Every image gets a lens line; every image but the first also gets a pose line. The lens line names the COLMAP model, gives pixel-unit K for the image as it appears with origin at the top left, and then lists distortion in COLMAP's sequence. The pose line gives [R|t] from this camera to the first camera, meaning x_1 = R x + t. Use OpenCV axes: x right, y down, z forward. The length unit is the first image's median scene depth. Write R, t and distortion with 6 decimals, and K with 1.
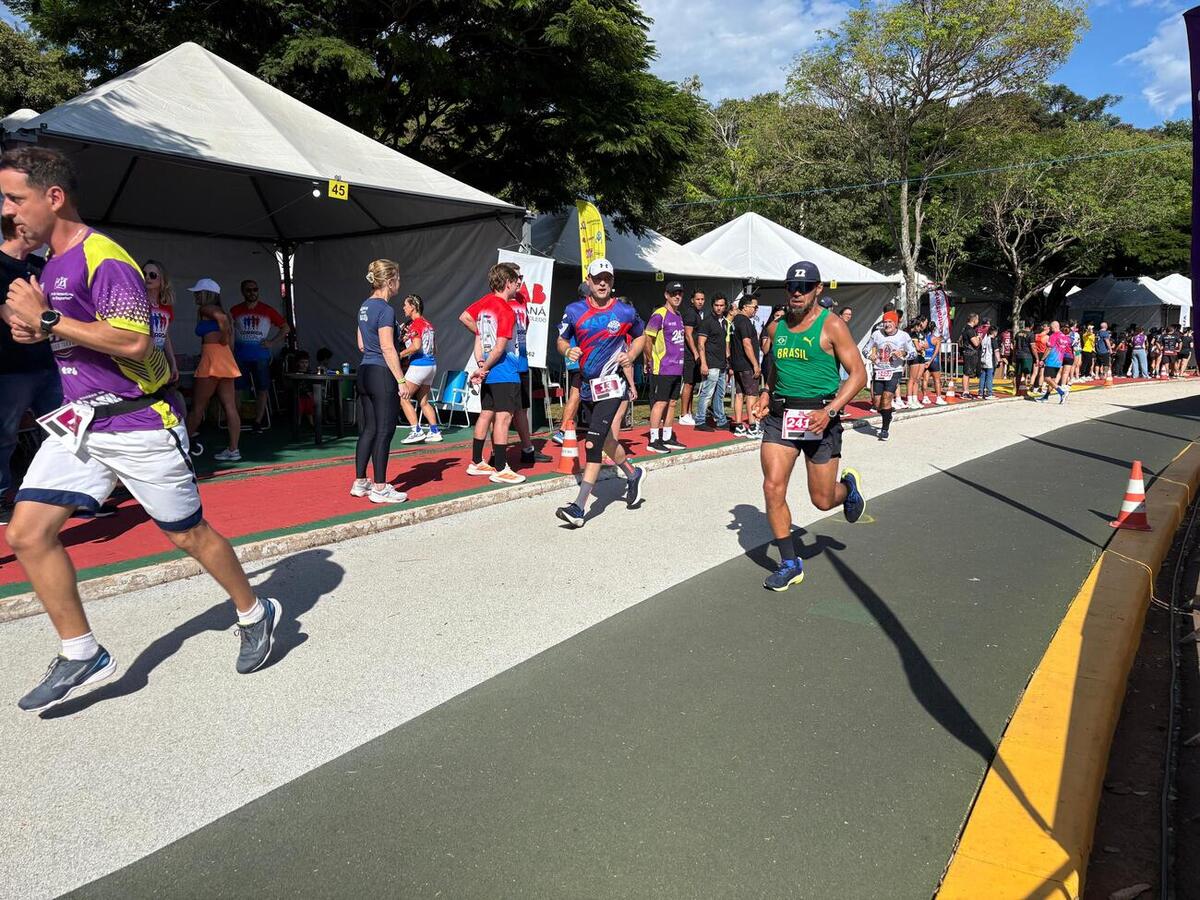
lens RADIAL K [[897.6, 0, 600.0], [0, 897.6, 450.0], [0, 0, 1]] dist [0.003763, -0.004084]
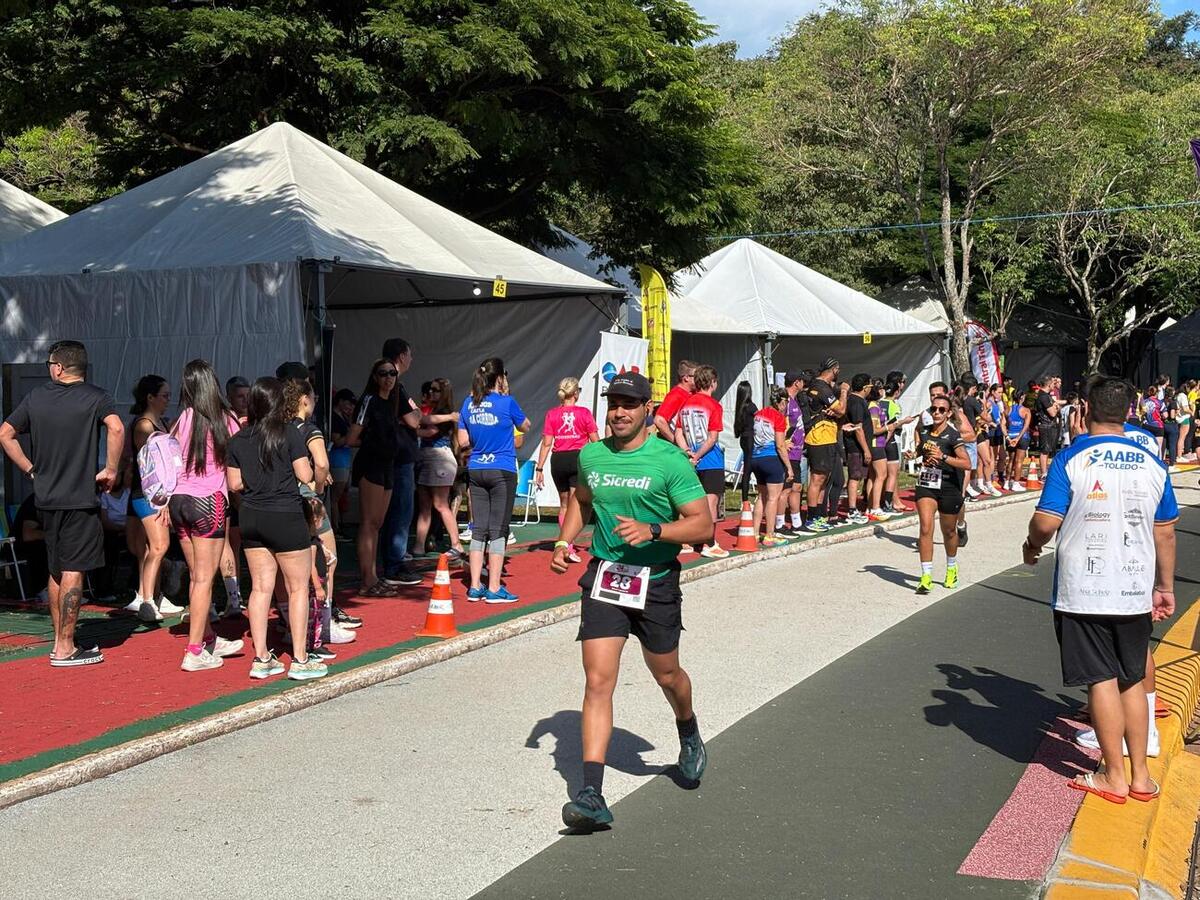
lens RADIAL K [[1760.5, 0, 600.0], [0, 1760.5, 450.0], [0, 0, 1]] dist [0.050612, -0.053582]
pose [[0.984724, -0.028275, 0.171813, -0.200721], [0.044511, 0.994819, -0.091395, 0.031473], [-0.168339, 0.097647, 0.980881, -0.370842]]
